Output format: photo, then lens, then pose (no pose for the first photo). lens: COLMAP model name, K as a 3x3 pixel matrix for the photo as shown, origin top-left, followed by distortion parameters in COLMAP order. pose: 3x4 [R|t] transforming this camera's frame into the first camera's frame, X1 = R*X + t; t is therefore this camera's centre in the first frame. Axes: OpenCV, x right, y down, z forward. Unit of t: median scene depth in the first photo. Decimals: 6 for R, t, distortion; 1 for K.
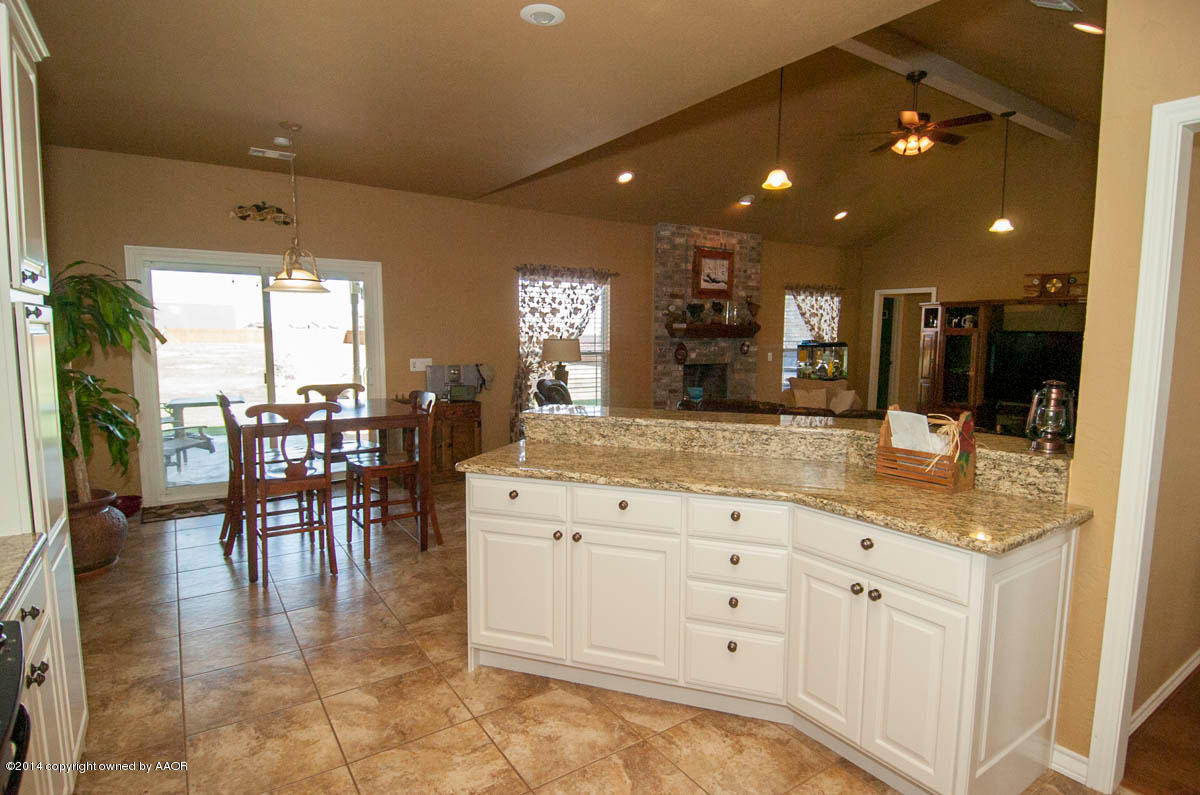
lens RADIAL K [[625.6, 0, 601.3], [0, 625.6, 401.3], [0, 0, 1]] dist [0.050015, -0.056626]
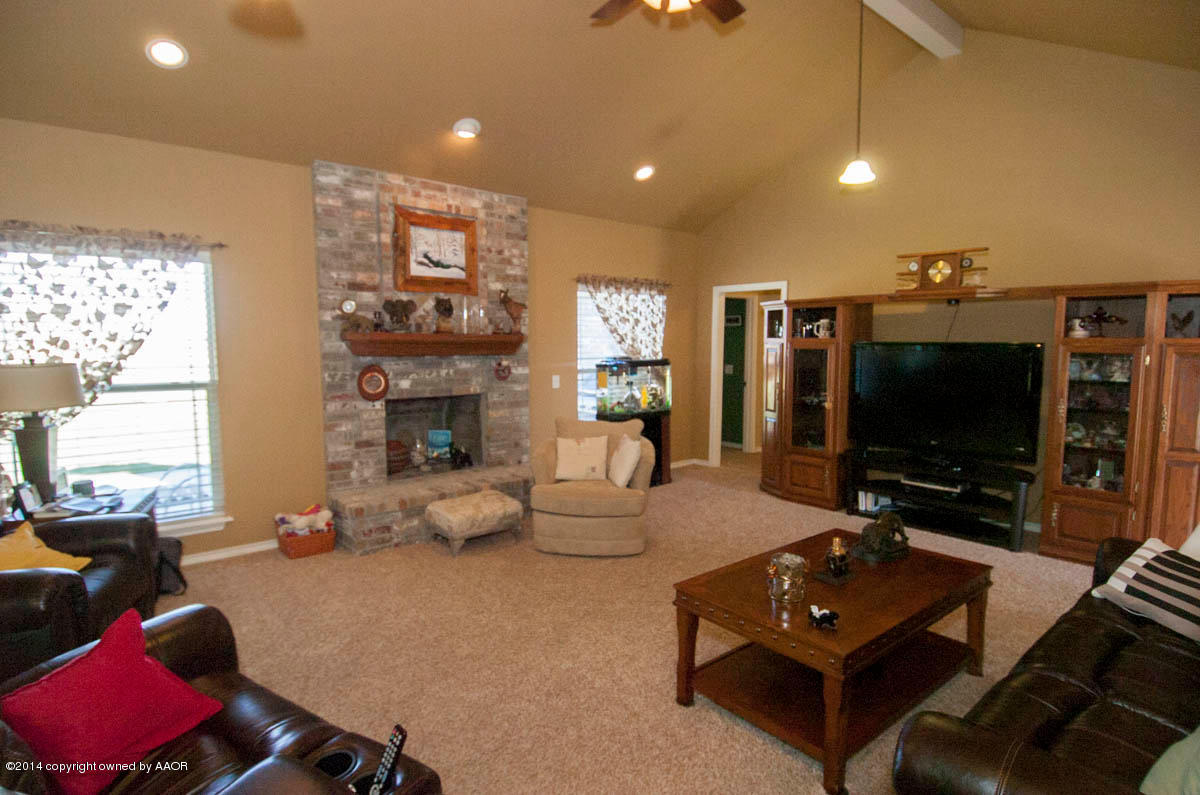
lens RADIAL K [[625.6, 0, 601.3], [0, 625.6, 401.3], [0, 0, 1]] dist [0.050015, -0.056626]
pose [[0.992907, -0.017756, 0.117557, 0.265214], [0.019631, 0.999698, -0.014809, -0.043187], [-0.117259, 0.017012, 0.992956, 0.361893]]
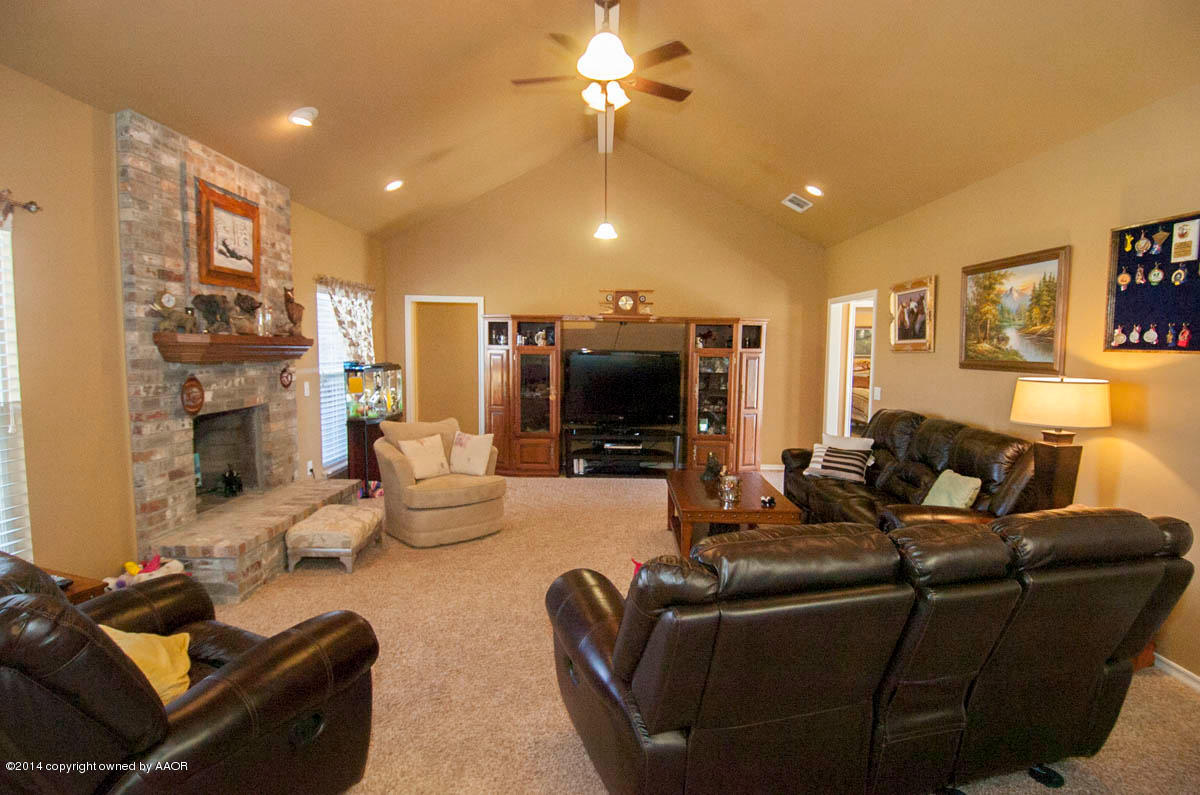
lens RADIAL K [[625.6, 0, 601.3], [0, 625.6, 401.3], [0, 0, 1]] dist [0.050015, -0.056626]
pose [[0.564211, -0.070131, 0.822647, -0.094084], [0.084160, 0.996081, 0.027195, -0.056407], [-0.821330, 0.053890, 0.567902, 0.446806]]
